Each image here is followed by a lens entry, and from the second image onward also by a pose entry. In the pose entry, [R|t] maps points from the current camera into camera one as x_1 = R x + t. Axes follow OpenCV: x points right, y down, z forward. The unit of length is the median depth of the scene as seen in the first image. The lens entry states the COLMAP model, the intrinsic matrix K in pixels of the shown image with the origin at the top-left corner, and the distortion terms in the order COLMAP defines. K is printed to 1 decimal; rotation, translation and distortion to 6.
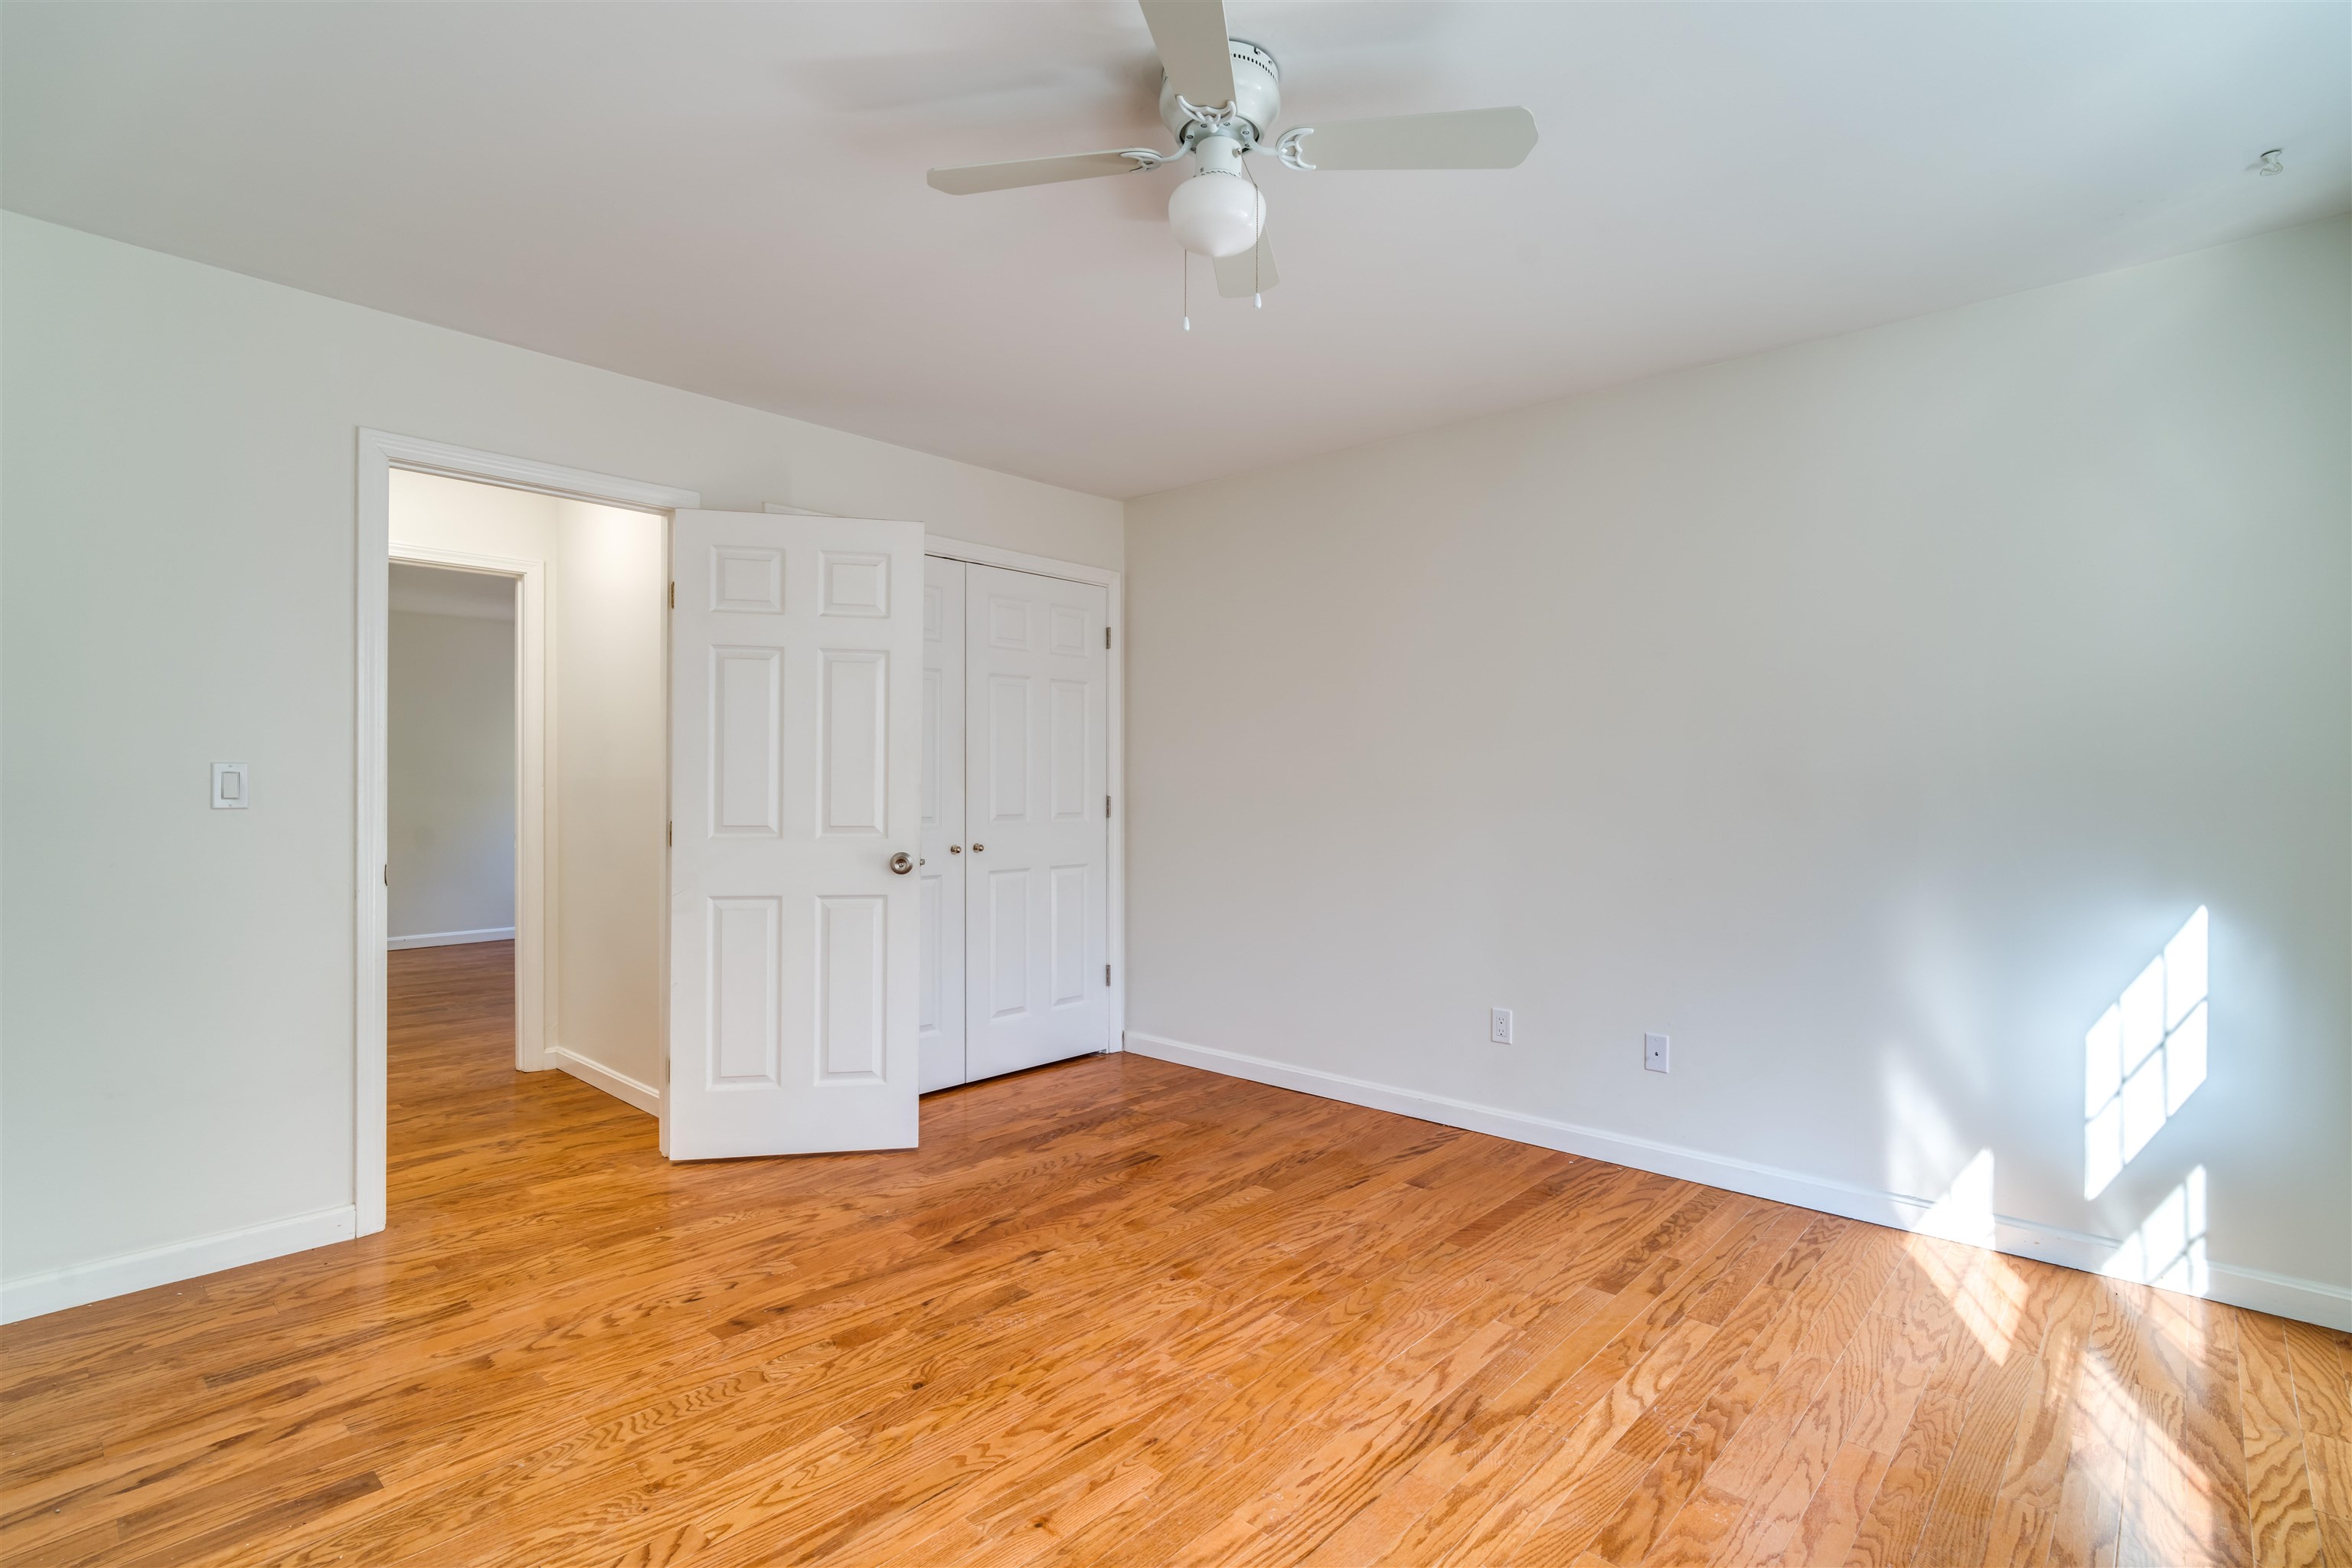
lens RADIAL K [[1105.0, 0, 1176.4], [0, 1105.0, 775.3], [0, 0, 1]] dist [-0.011319, 0.008472]
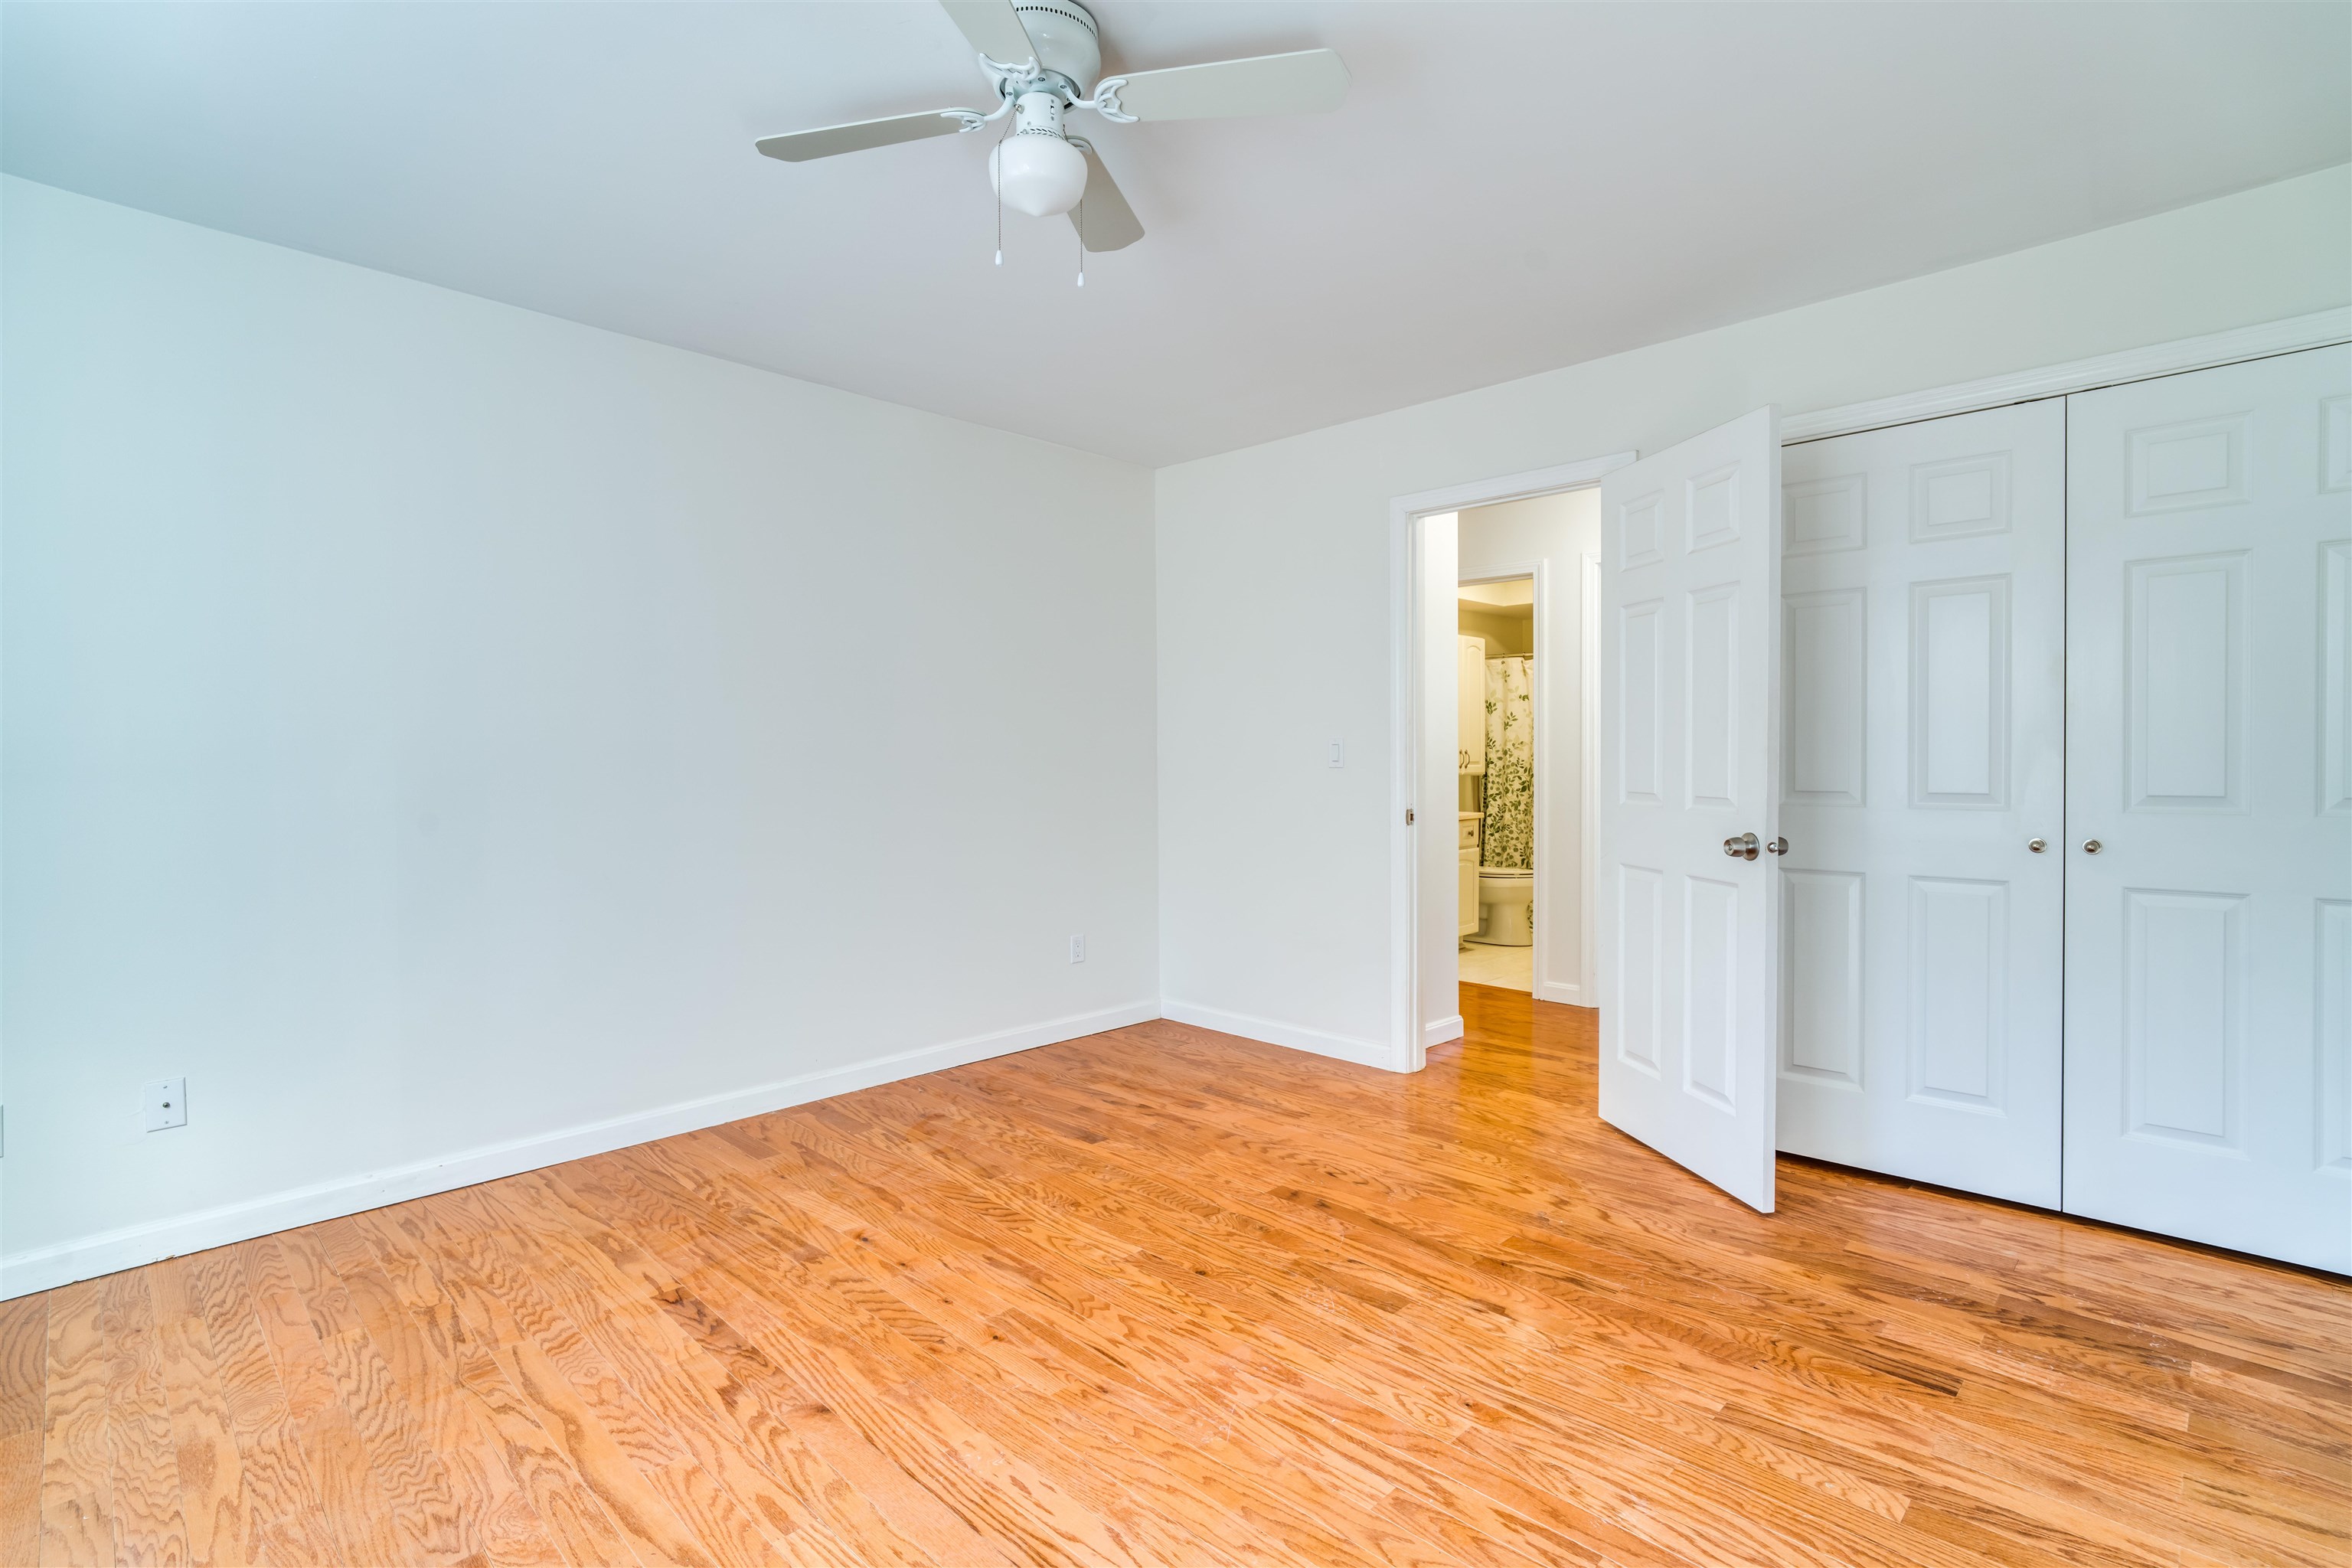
lens RADIAL K [[1105.0, 0, 1176.4], [0, 1105.0, 775.3], [0, 0, 1]] dist [-0.011319, 0.008472]
pose [[-0.018519, 0.013305, -0.999740, 0.707924], [0.013301, 0.999826, 0.013060, 0.016157], [0.999740, -0.013056, -0.018692, 0.782171]]
